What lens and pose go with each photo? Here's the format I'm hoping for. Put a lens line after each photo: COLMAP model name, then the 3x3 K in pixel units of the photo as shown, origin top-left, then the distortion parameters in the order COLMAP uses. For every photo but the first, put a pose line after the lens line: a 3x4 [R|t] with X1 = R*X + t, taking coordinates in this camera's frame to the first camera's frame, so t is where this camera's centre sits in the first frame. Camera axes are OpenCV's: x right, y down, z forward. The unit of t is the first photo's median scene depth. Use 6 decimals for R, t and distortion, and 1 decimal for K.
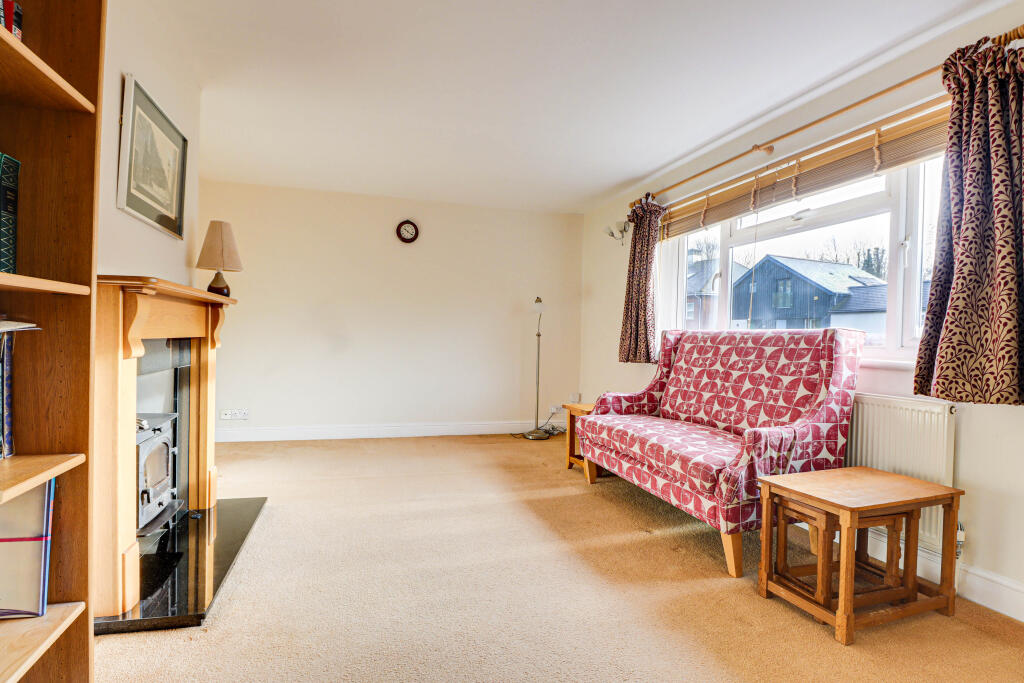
lens RADIAL K [[498.4, 0, 512.0], [0, 498.4, 341.5], [0, 0, 1]] dist [0.025019, -0.000321]
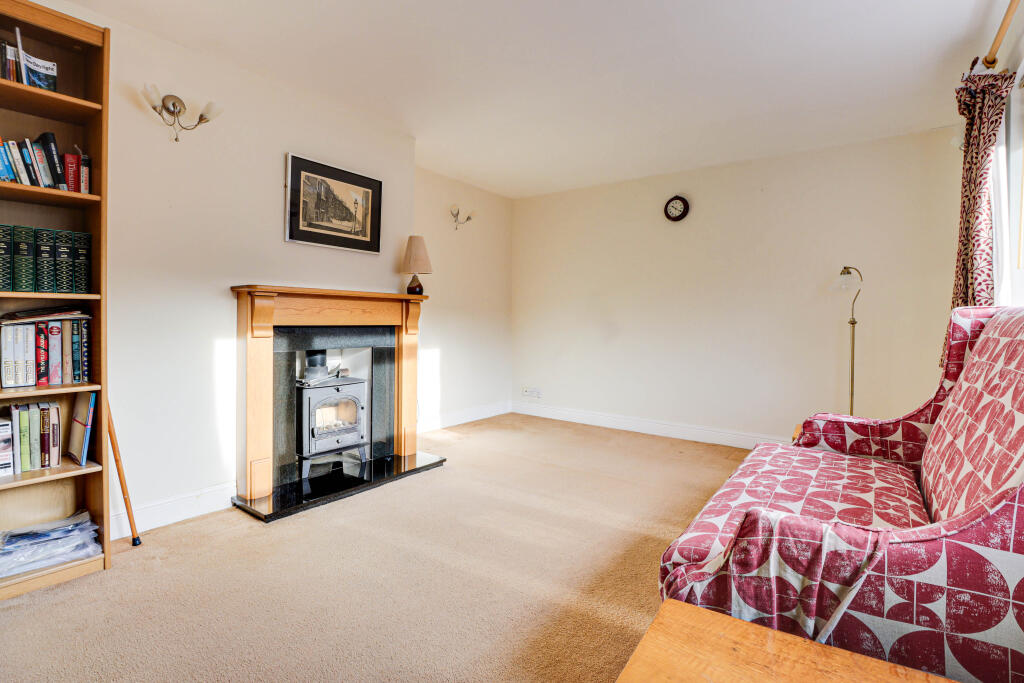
lens RADIAL K [[490.8, 0, 512.3], [0, 490.8, 327.8], [0, 0, 1]] dist [-0.001280, -0.001079]
pose [[0.616406, -0.001577, -0.787427, 0.583793], [-0.006807, 0.999950, -0.007332, 0.005508], [0.787399, 0.009880, 0.616364, 0.434214]]
